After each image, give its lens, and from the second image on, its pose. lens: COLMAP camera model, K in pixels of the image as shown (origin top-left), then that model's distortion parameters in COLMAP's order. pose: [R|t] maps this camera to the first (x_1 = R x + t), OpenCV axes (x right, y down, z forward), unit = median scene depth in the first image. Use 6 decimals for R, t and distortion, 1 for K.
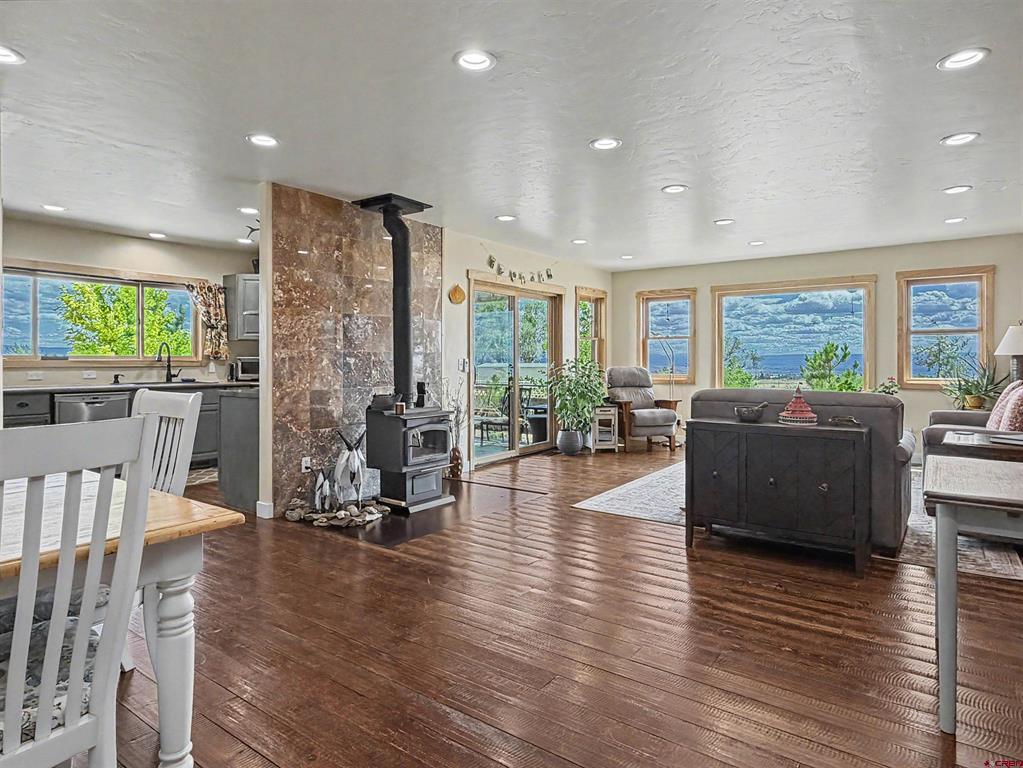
lens RADIAL K [[591.6, 0, 504.3], [0, 591.6, 363.9], [0, 0, 1]] dist [-0.005861, -0.003387]
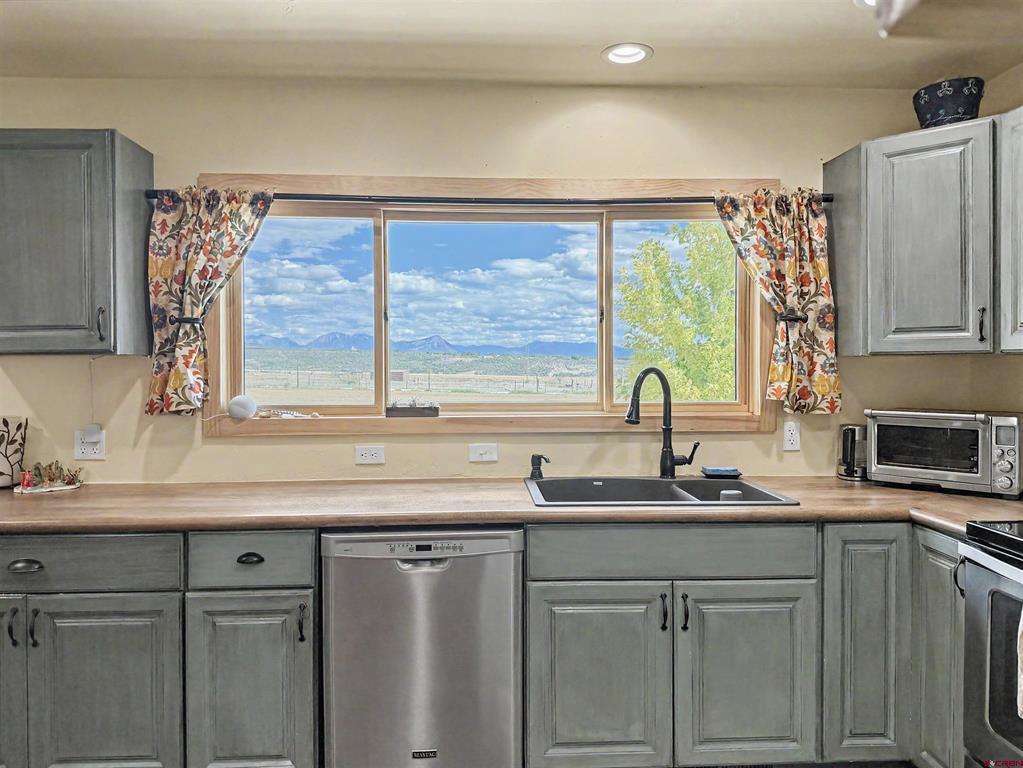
lens RADIAL K [[708.7, 0, 496.9], [0, 708.7, 371.8], [0, 0, 1]] dist [0.019330, -0.033055]
pose [[0.618180, 0.007250, -0.786003, -0.279251], [0.001956, 0.999940, 0.010761, -0.036039], [0.786034, -0.008190, 0.618129, 0.618541]]
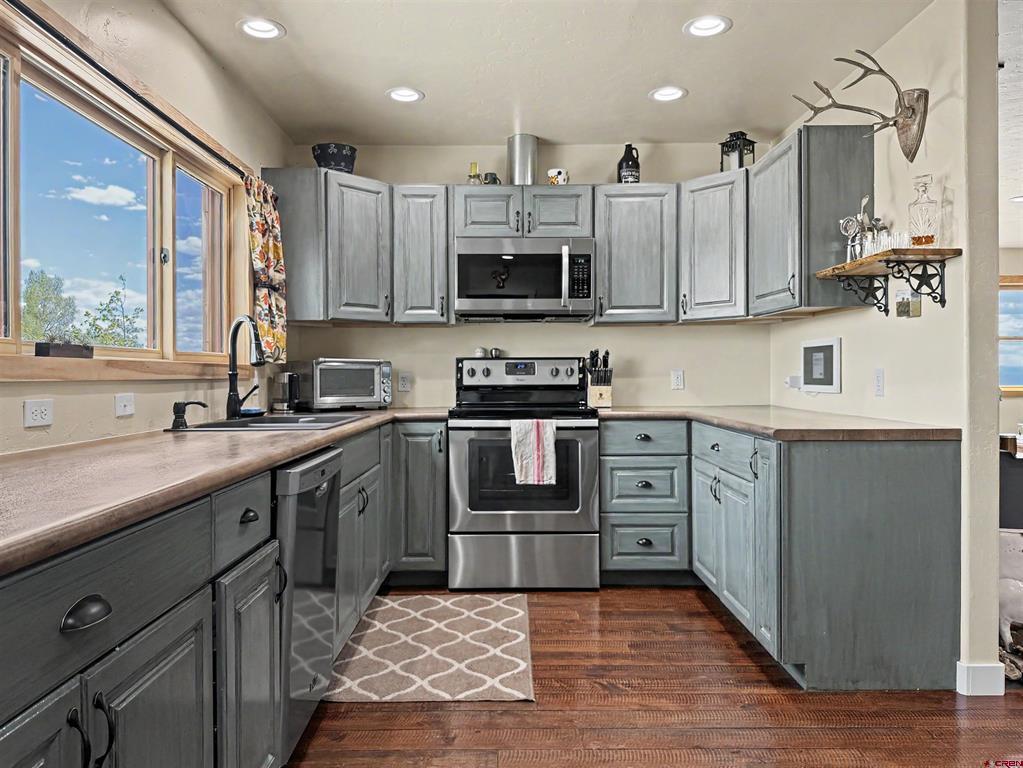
lens RADIAL K [[745.4, 0, 503.9], [0, 745.4, 382.3], [0, 0, 1]] dist [0.060058, -0.079381]
pose [[0.807905, -0.006407, 0.589278, -0.677383], [0.002964, 0.999972, 0.006808, 0.003390], [-0.589305, -0.003754, 0.807902, 0.468836]]
